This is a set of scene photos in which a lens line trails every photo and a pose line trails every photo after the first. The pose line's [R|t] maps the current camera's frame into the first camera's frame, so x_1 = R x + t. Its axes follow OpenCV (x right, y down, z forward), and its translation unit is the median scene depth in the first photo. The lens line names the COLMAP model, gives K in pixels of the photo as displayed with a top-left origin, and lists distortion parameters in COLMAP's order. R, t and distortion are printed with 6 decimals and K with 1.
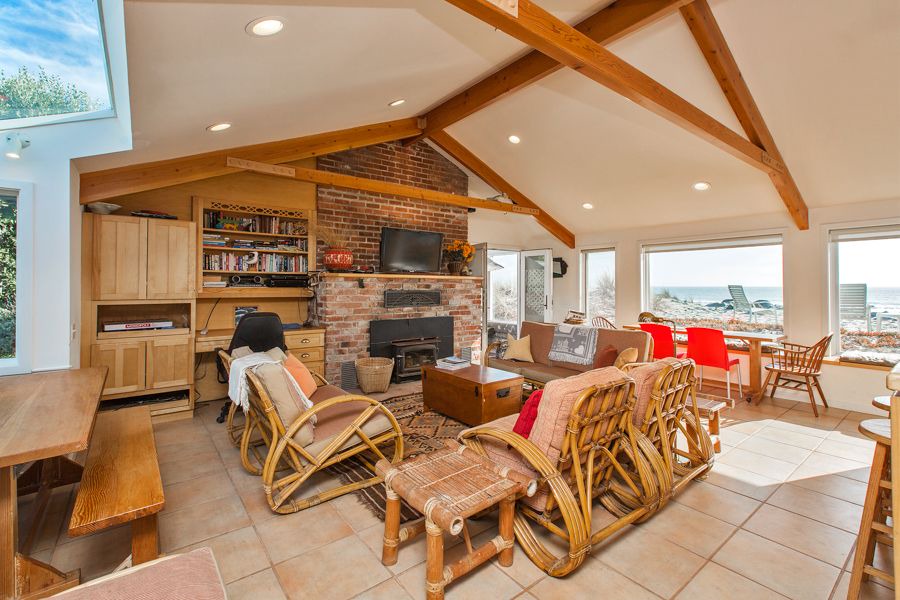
lens RADIAL K [[411.0, 0, 467.4], [0, 411.0, 279.1], [0, 0, 1]] dist [-0.002028, -0.000260]
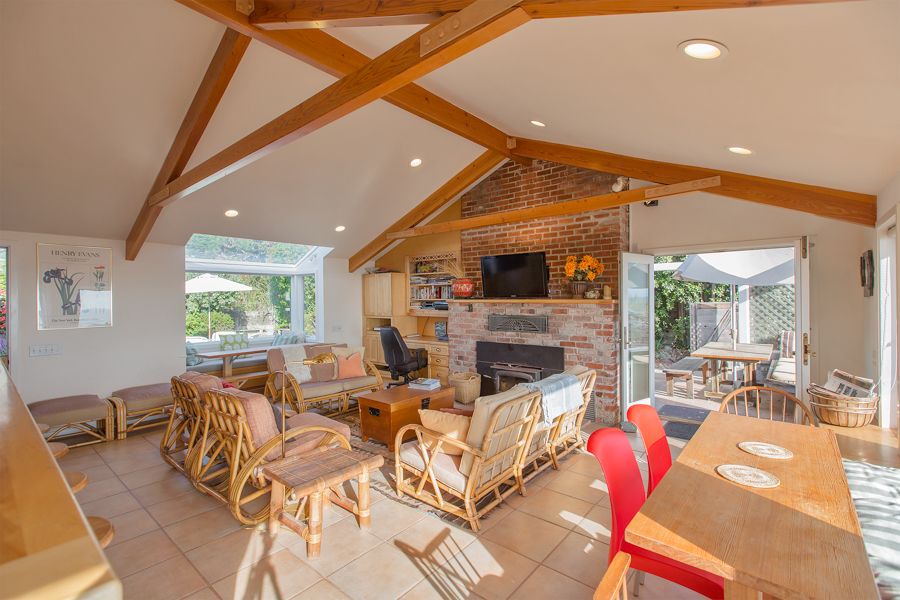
lens RADIAL K [[411.0, 0, 451.1], [0, 411.0, 300.3], [0, 0, 1]] dist [-0.002028, -0.000260]
pose [[0.177999, -0.001633, -0.984029, 0.782232], [0.020667, 0.999784, 0.002079, -0.012929], [0.983814, -0.020707, 0.177994, 0.656776]]
